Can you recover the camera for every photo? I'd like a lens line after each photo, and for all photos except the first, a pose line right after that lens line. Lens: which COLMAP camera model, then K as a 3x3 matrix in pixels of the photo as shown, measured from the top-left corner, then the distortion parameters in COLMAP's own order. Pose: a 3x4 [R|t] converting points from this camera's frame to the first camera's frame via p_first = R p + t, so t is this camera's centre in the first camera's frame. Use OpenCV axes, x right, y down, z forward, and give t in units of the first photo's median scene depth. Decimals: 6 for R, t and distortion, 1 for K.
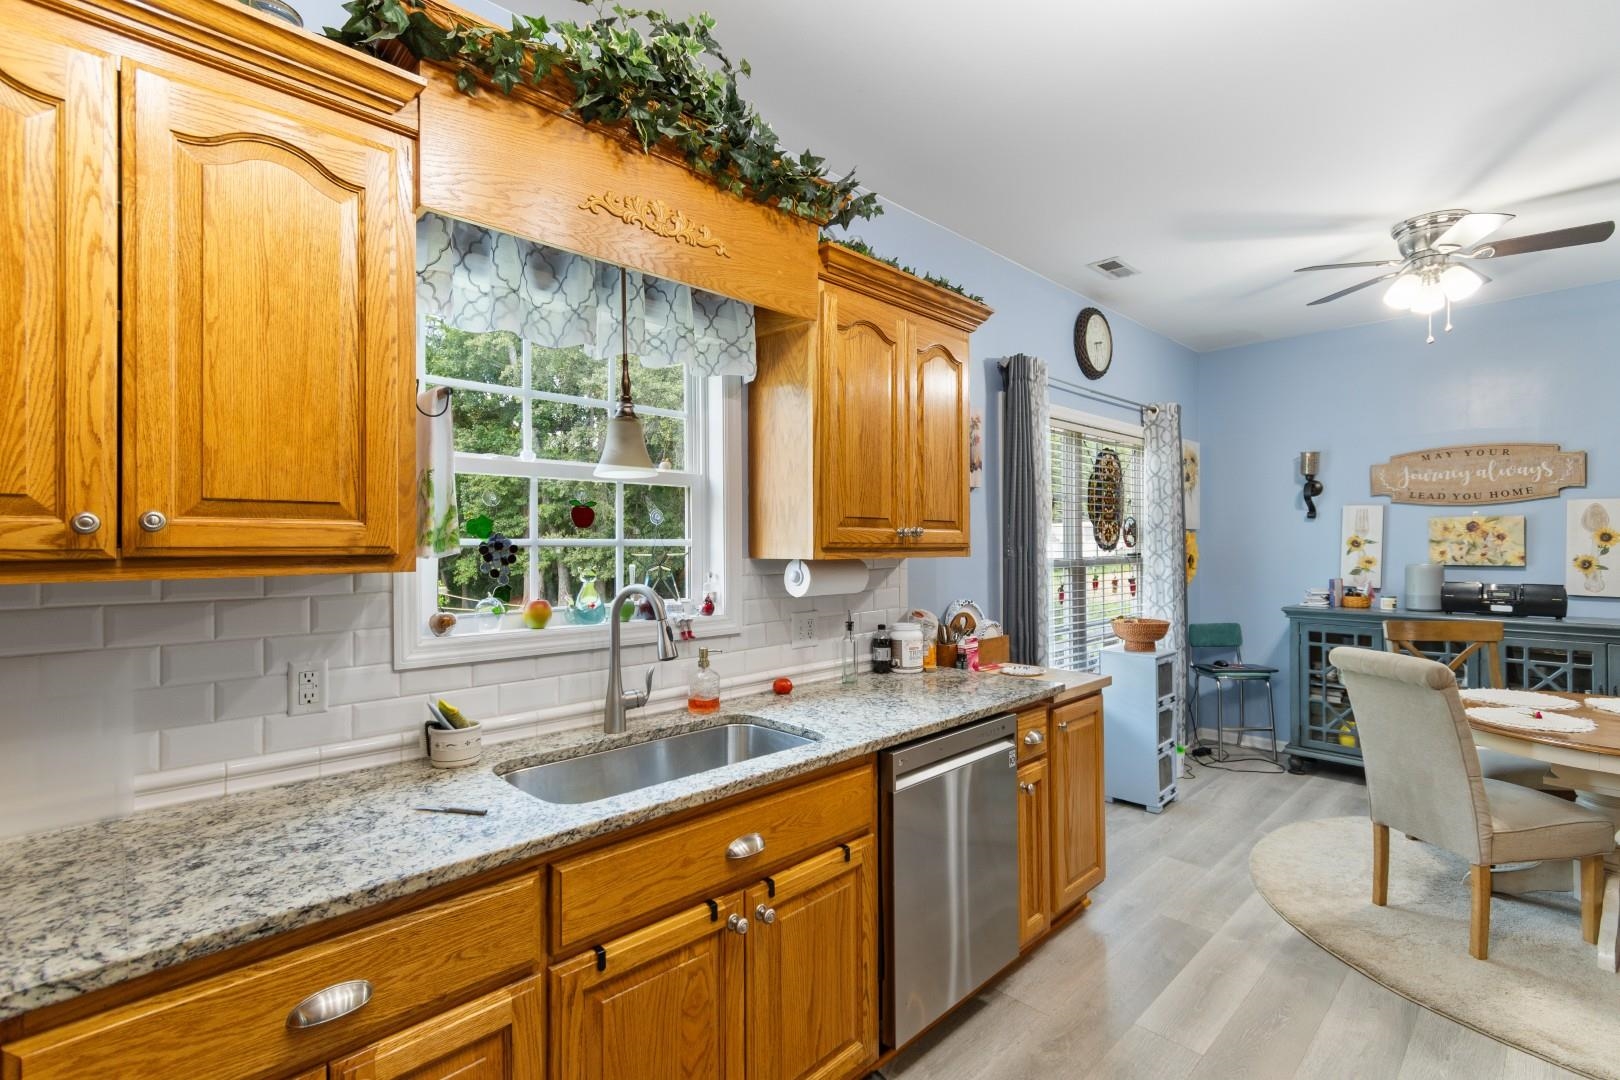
lens RADIAL K [[723.8, 0, 815.8], [0, 723.8, 540.9], [0, 0, 1]] dist [0.000943, -0.000917]
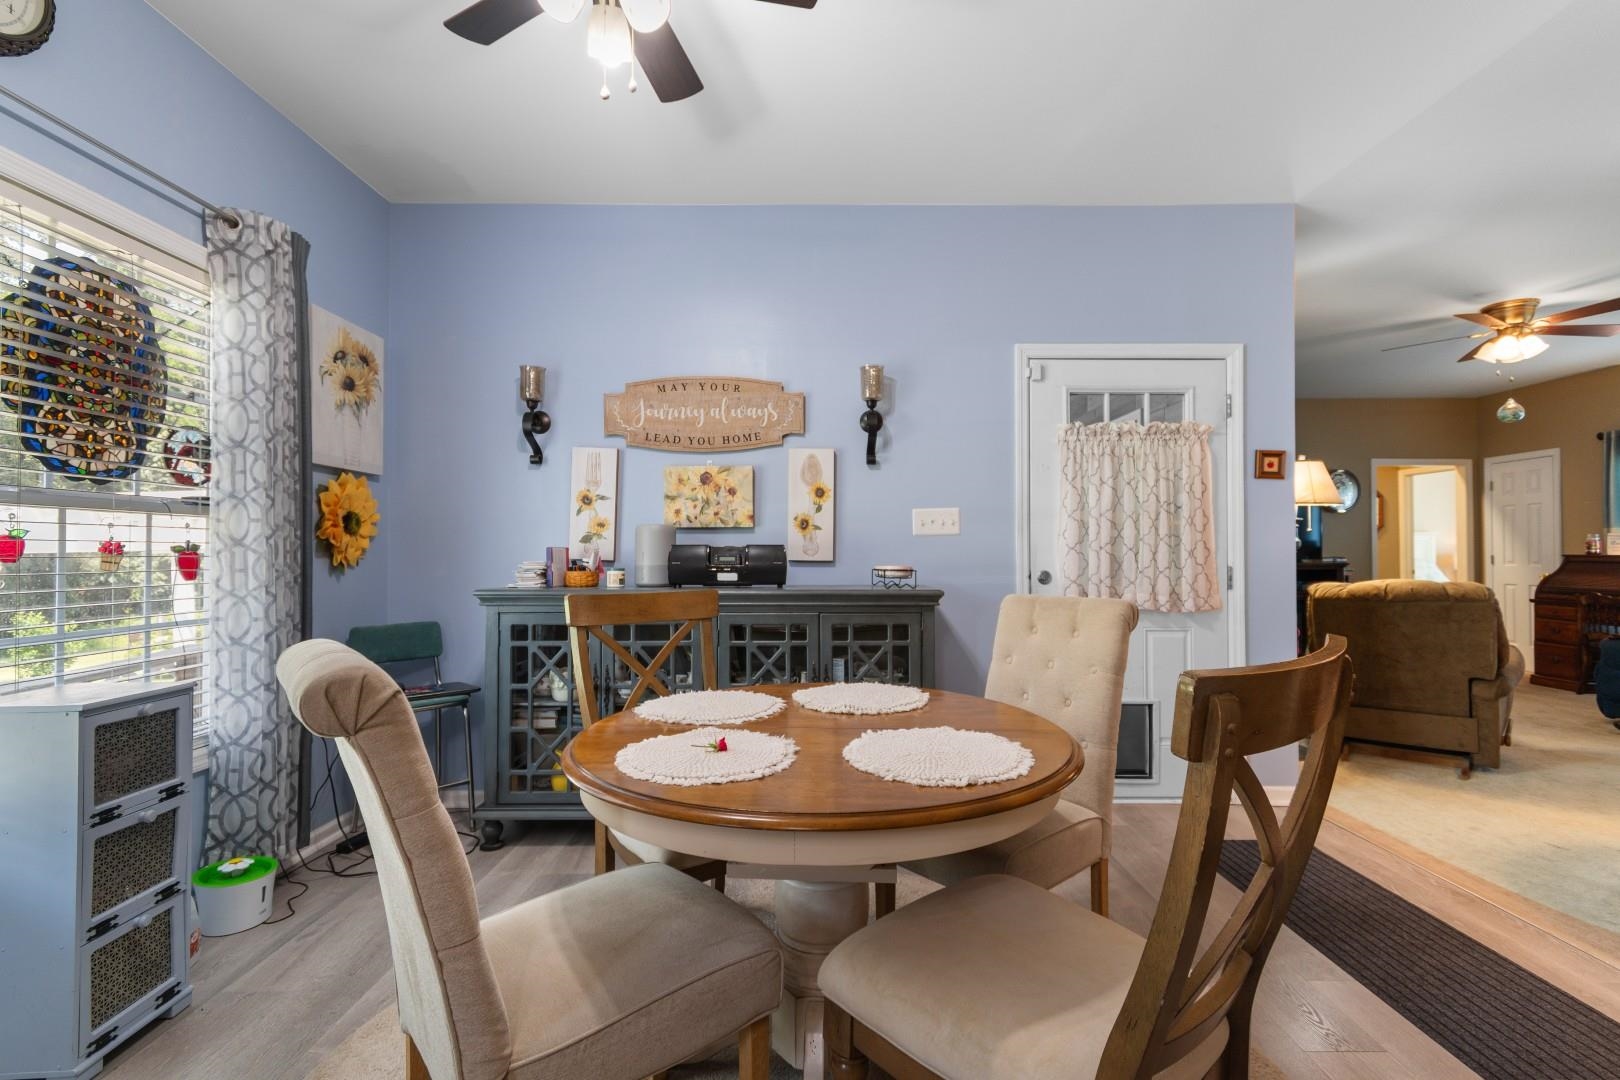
lens RADIAL K [[759.0, 0, 810.0], [0, 759.0, 540.0], [0, 0, 1]] dist [0.005343, 0.000425]
pose [[0.691429, 0.012076, 0.722343, 0.397730], [-0.002403, 0.999893, -0.014416, 0.061602], [-0.722440, 0.008232, 0.691384, 0.353221]]
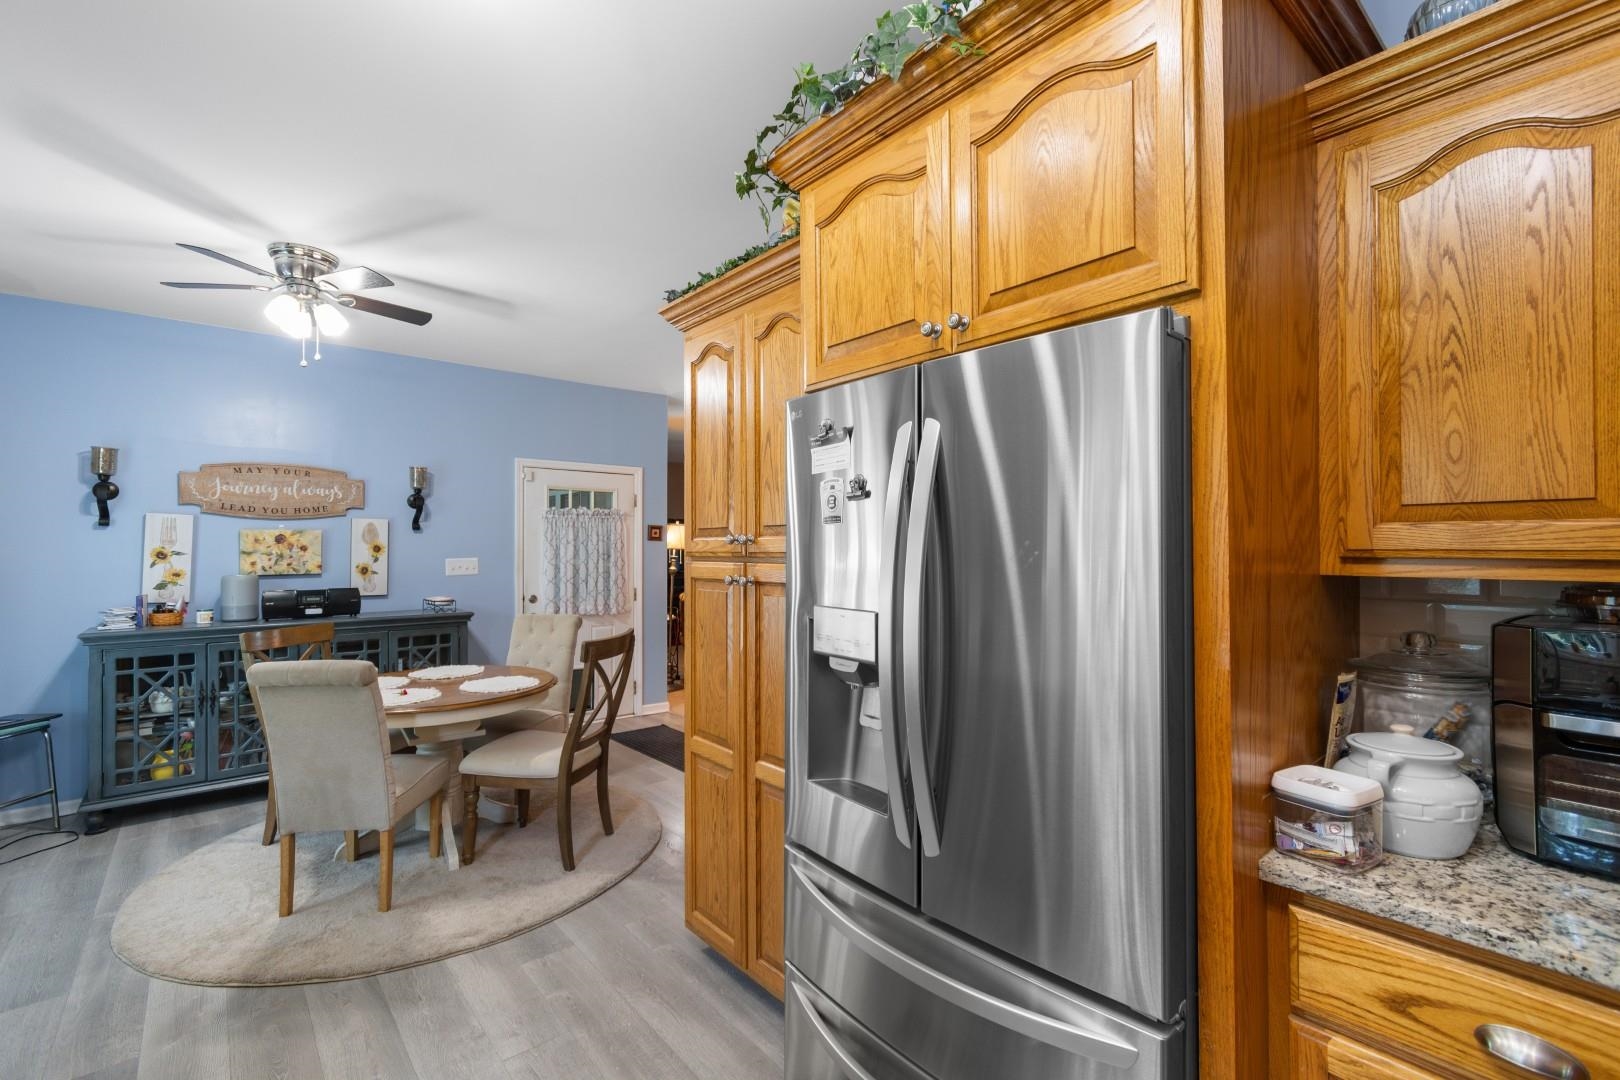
lens RADIAL K [[705.5, 0, 815.4], [0, 705.5, 540.7], [0, 0, 1]] dist [-0.000206, -0.000625]
pose [[0.062846, 0.013248, 0.997935, -0.102653], [0.002916, 0.999905, -0.013458, -0.000426], [-0.998019, 0.003756, 0.062802, 0.135889]]
